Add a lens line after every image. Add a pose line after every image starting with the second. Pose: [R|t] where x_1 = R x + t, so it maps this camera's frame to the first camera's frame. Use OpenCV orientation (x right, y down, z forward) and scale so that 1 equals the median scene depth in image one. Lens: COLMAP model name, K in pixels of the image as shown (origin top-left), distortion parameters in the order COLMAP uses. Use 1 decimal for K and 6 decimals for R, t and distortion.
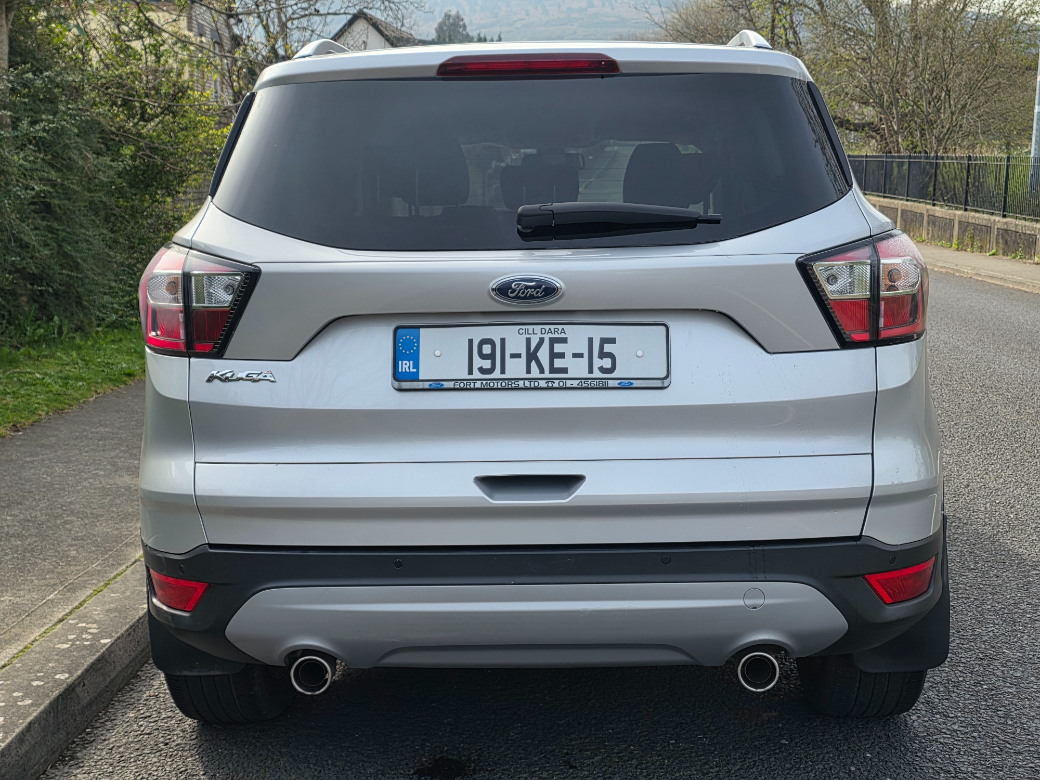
lens RADIAL K [[1303.2, 0, 523.5], [0, 1303.2, 388.7], [0, 0, 1]] dist [0.198484, 0.000000]
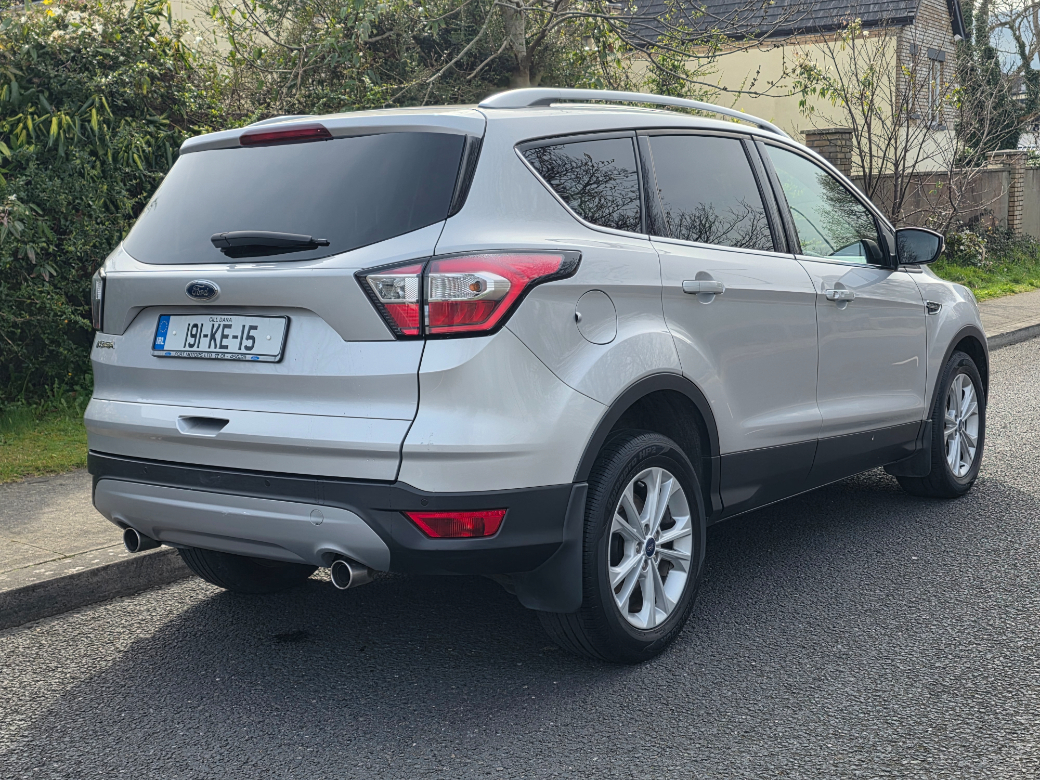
lens RADIAL K [[1303.2, 0, 521.6], [0, 1303.2, 391.2], [0, 0, 1]] dist [0.198484, 0.000000]
pose [[0.812488, 0.055803, -0.580301, 1.143081], [-0.058425, 0.998191, 0.014187, -0.004975], [0.580043, 0.022377, 0.814279, 0.000486]]
